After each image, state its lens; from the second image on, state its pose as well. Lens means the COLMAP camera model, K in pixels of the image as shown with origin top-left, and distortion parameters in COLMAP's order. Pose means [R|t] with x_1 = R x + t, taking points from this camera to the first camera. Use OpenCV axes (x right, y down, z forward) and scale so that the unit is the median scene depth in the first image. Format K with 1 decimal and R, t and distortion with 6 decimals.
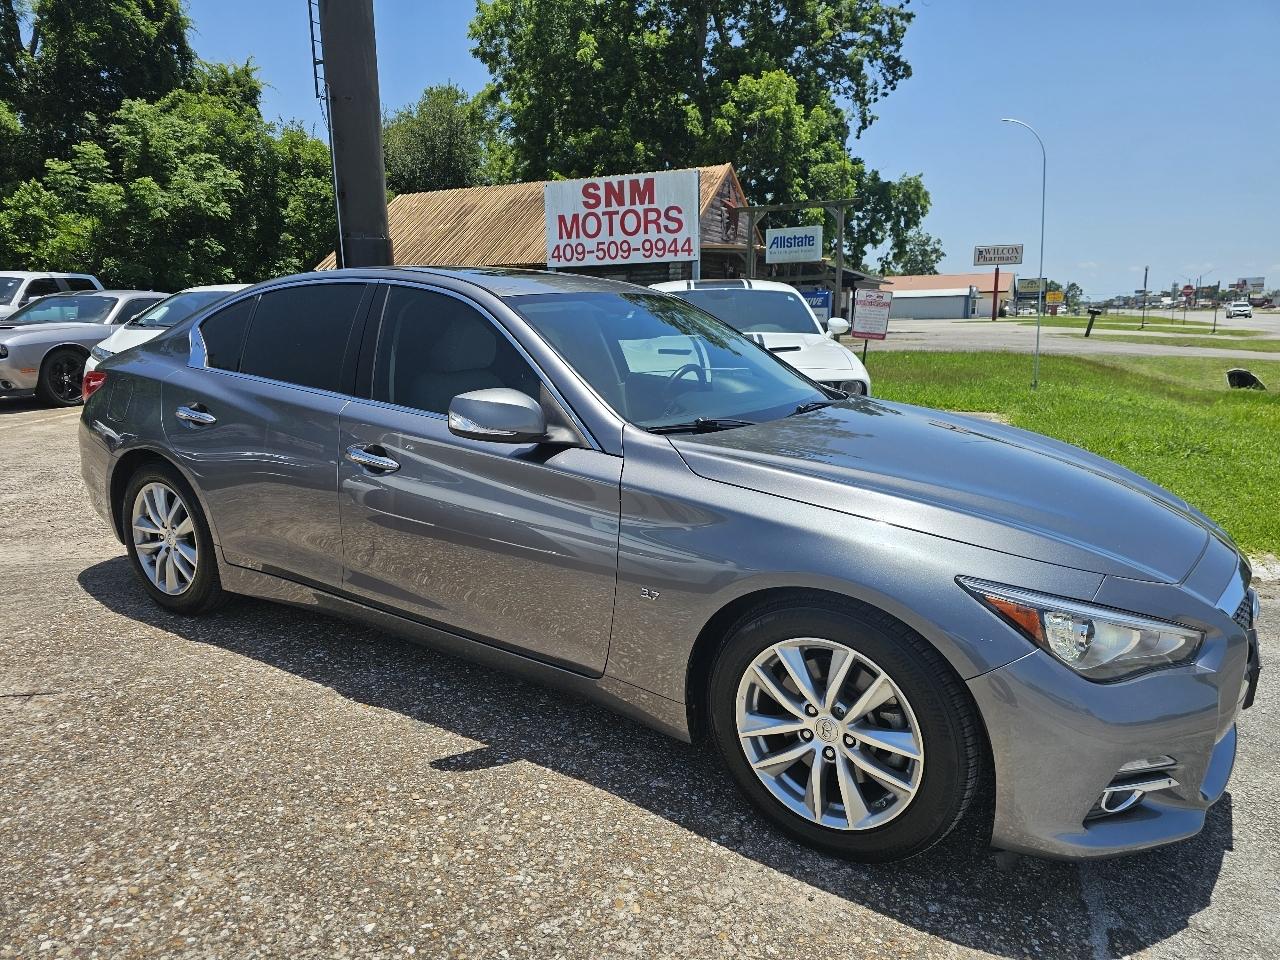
lens RADIAL K [[886.2, 0, 642.5], [0, 886.2, 485.1], [0, 0, 1]] dist [0.050750, -0.038775]
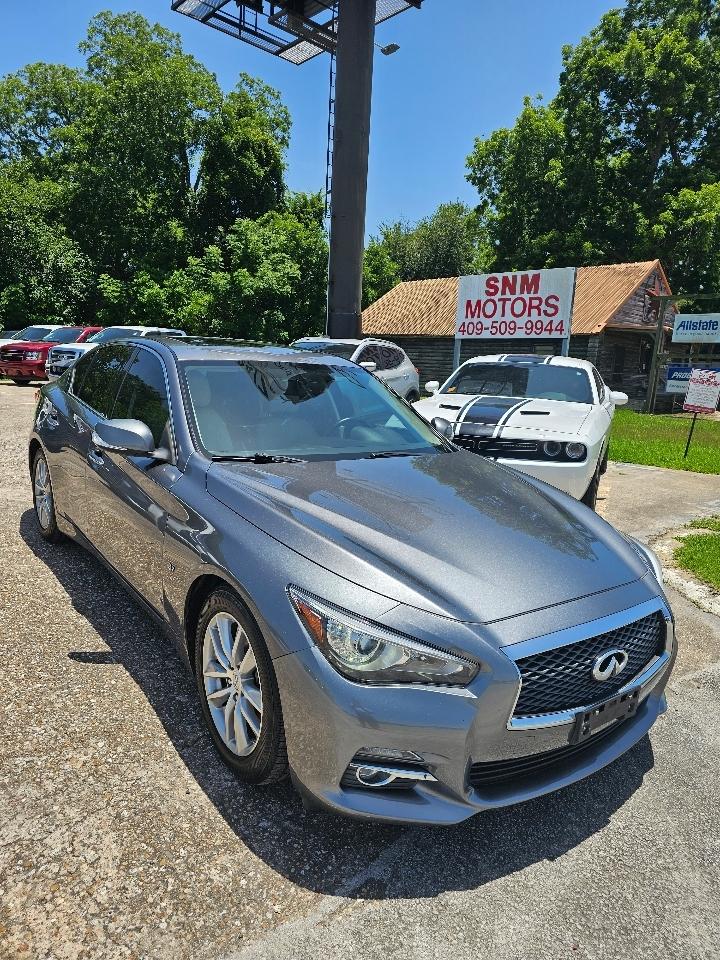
lens RADIAL K [[664.4, 0, 353.3], [0, 664.4, 485.1], [0, 0, 1]] dist [0.044958, -0.035592]
pose [[0.931317, 0.123213, -0.342736, 0.125695], [-0.129313, 0.991591, 0.005093, -0.010919], [0.340481, 0.039577, 0.939418, 0.010923]]
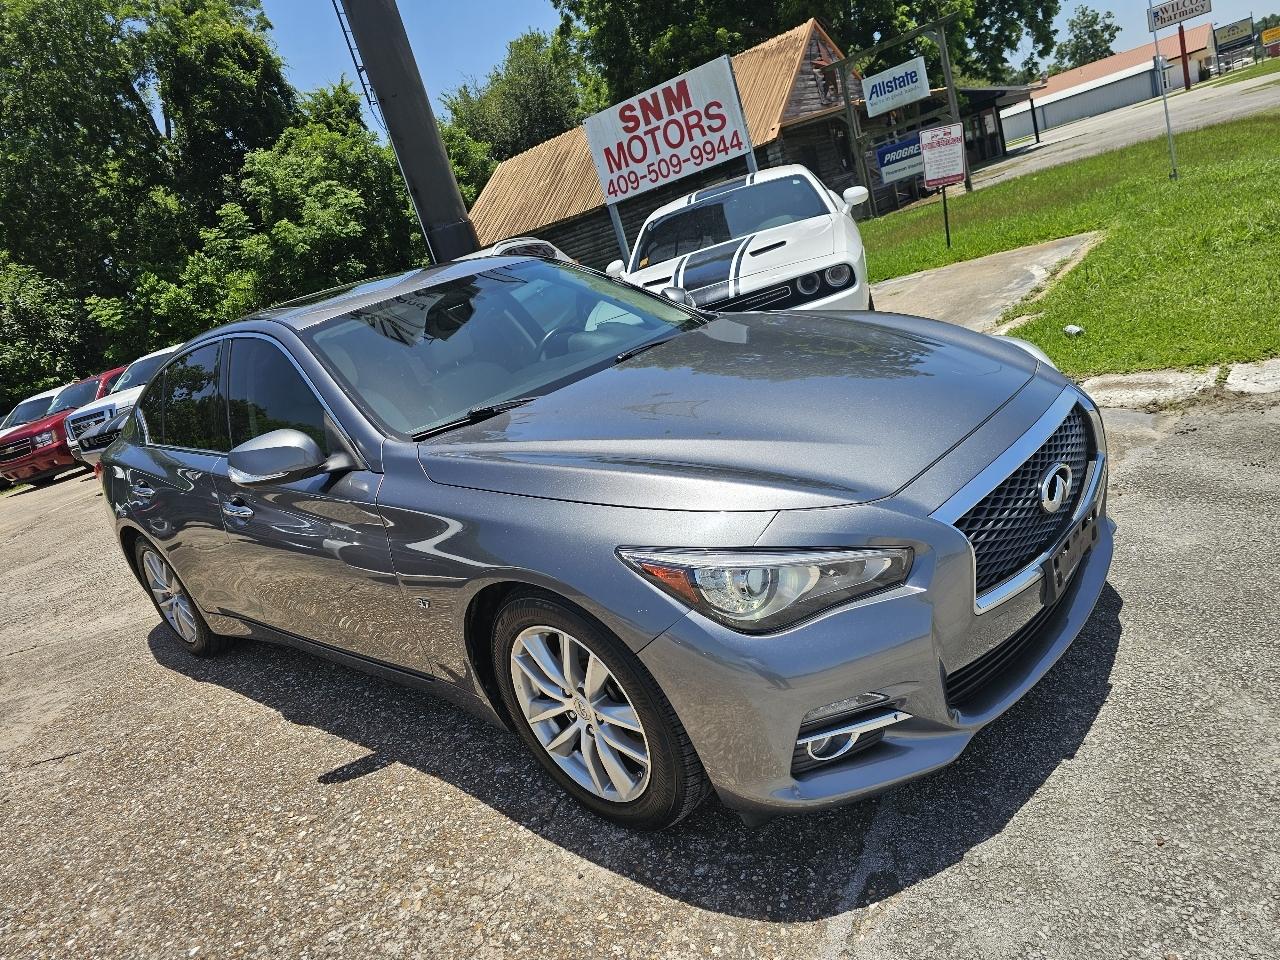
lens RADIAL K [[885.9, 0, 636.7], [0, 885.9, 498.7], [0, 0, 1]] dist [0.044958, -0.035592]
pose [[0.945503, -0.212155, -0.247010, 0.100026], [0.238219, 0.967864, 0.080563, -0.003249], [0.221980, -0.135015, 0.965658, 0.015958]]
